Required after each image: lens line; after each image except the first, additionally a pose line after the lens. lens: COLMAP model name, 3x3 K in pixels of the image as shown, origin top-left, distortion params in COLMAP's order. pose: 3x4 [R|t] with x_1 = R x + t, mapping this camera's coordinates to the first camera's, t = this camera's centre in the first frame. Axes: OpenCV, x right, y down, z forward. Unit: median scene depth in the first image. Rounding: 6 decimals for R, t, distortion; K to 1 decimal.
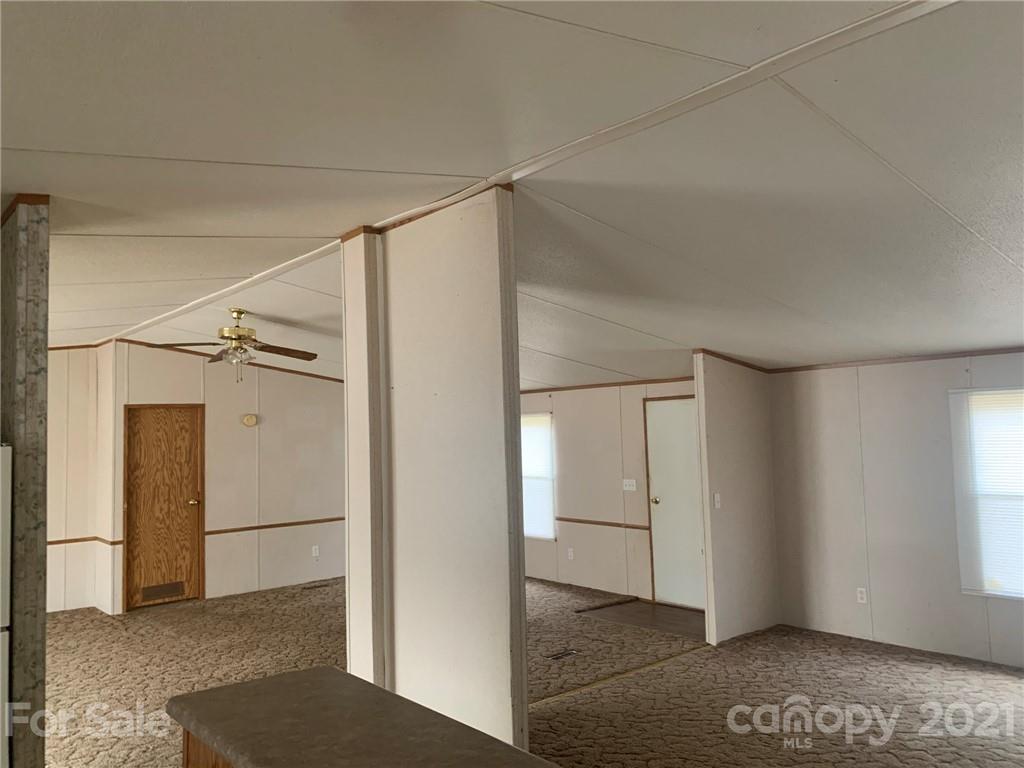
lens RADIAL K [[816.3, 0, 475.1], [0, 816.3, 379.2], [0, 0, 1]] dist [0.023820, -0.032991]
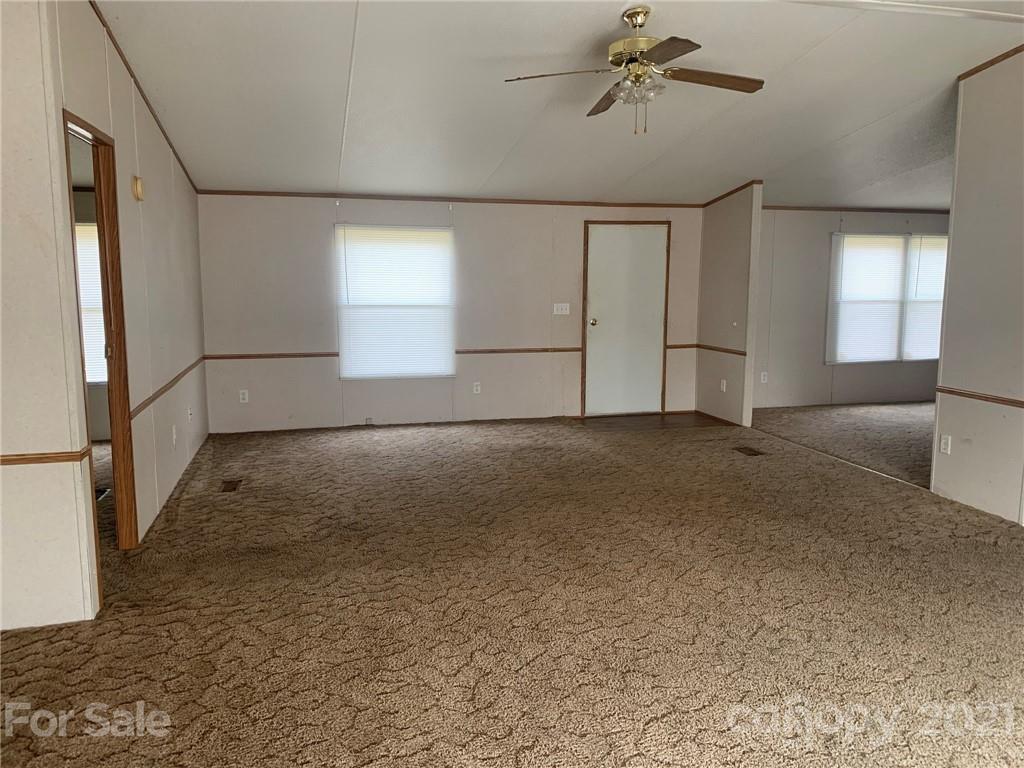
lens RADIAL K [[783.0, 0, 514.4], [0, 783.0, 381.4], [0, 0, 1]] dist [0.058867, -0.070207]
pose [[0.386242, -0.120189, 0.914534, -0.900472], [-0.080463, 0.983305, 0.163209, 0.083371], [-0.918881, -0.136624, 0.370123, 0.873297]]
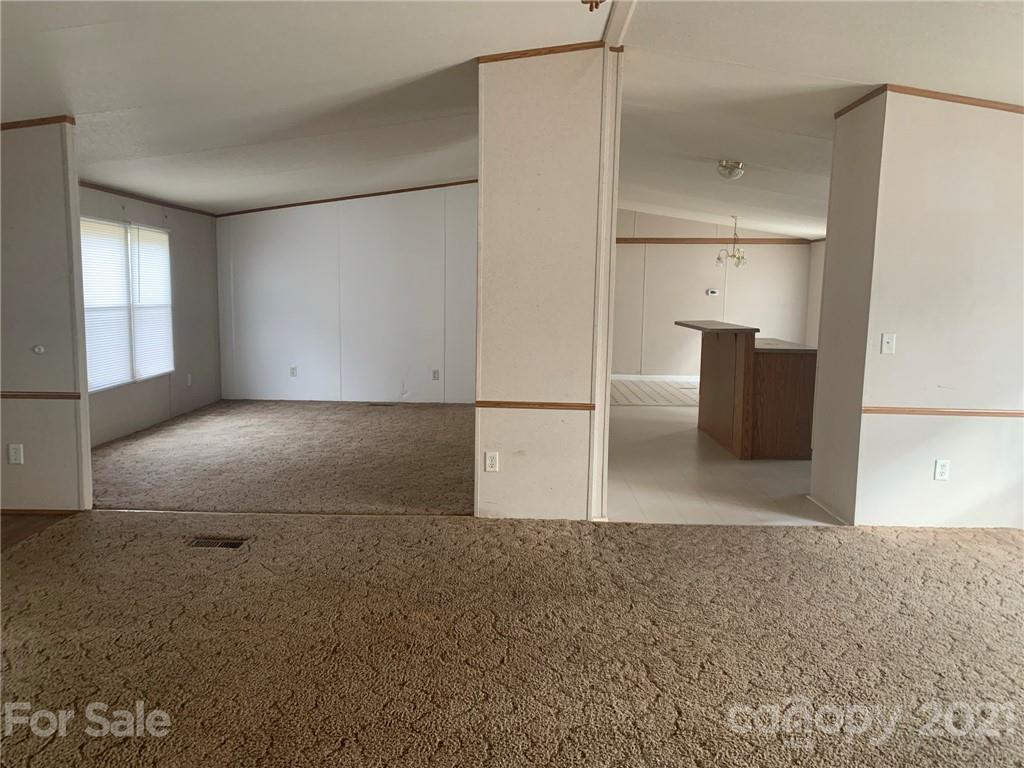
lens RADIAL K [[783.0, 0, 517.2], [0, 783.0, 381.7], [0, 0, 1]] dist [0.058867, -0.070207]
pose [[-0.795202, -0.084773, 0.600389, -0.465097], [-0.069229, 0.996397, 0.048997, 0.128466], [-0.602380, -0.002602, -0.798206, 1.325100]]
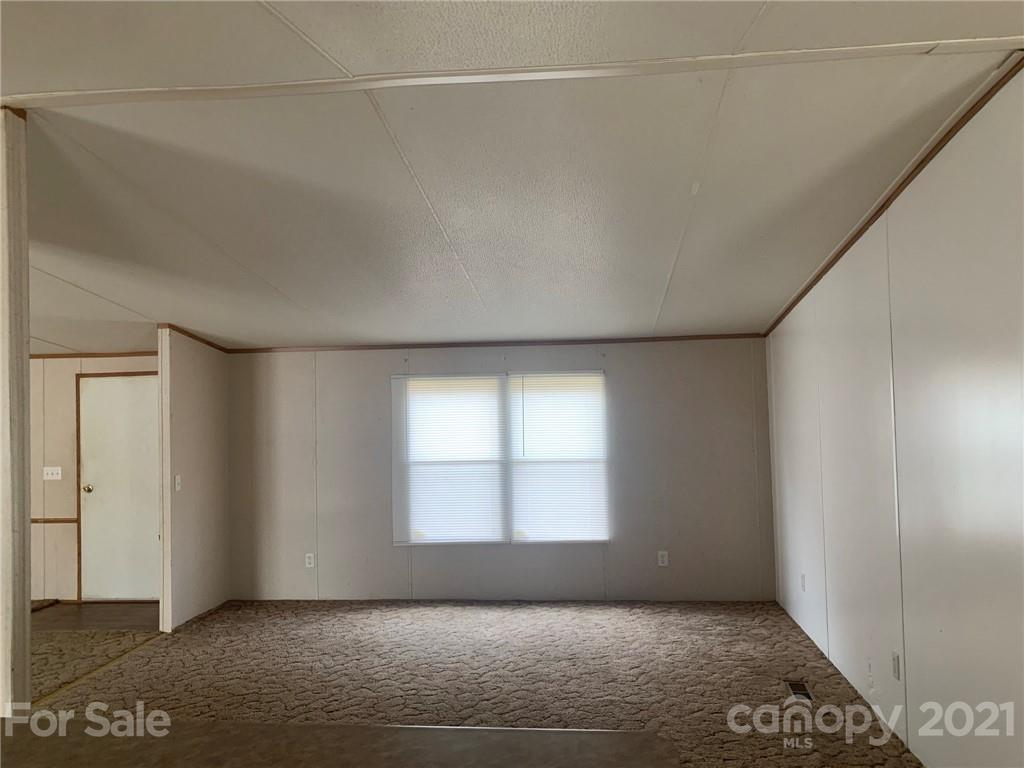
lens RADIAL K [[865.0, 0, 511.6], [0, 865.0, 379.8], [0, 0, 1]] dist [-0.008216, -0.024491]
pose [[0.675251, 0.027560, 0.737073, -0.201754], [-0.043577, 0.999047, 0.002566, 0.008324], [-0.736299, -0.033852, 0.675809, 0.030249]]
